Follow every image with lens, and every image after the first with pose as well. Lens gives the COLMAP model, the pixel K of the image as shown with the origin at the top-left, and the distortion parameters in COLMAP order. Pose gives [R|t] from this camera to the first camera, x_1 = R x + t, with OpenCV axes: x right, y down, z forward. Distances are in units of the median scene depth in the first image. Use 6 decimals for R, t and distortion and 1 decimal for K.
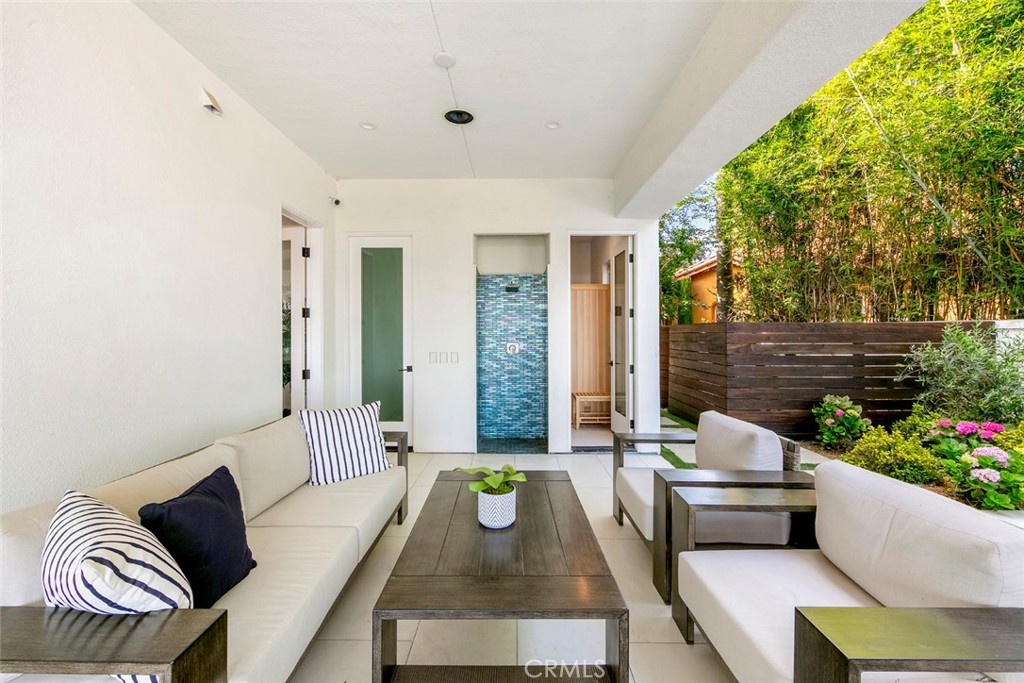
lens RADIAL K [[420.8, 0, 511.2], [0, 420.8, 336.4], [0, 0, 1]] dist [-0.002446, -0.000755]
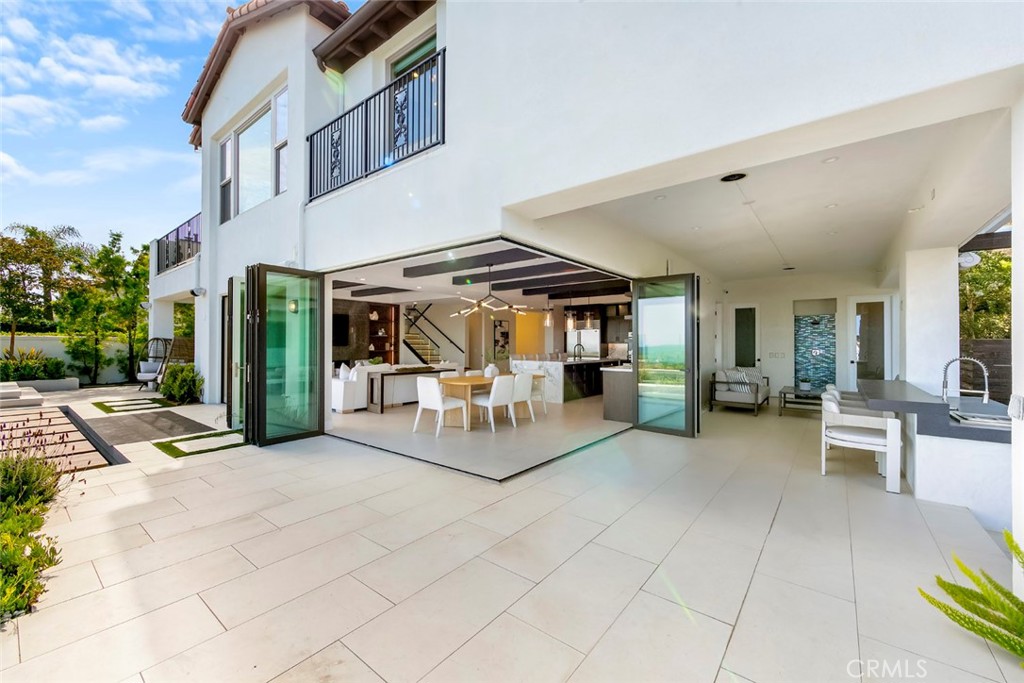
lens RADIAL K [[420.8, 0, 498.8], [0, 420.8, 342.2], [0, 0, 1]] dist [-0.002446, -0.000755]
pose [[0.780777, 0.002971, -0.624802, 0.076227], [-0.010297, 0.999914, -0.008113, 0.011310], [0.624724, 0.012767, 0.780741, -1.513874]]
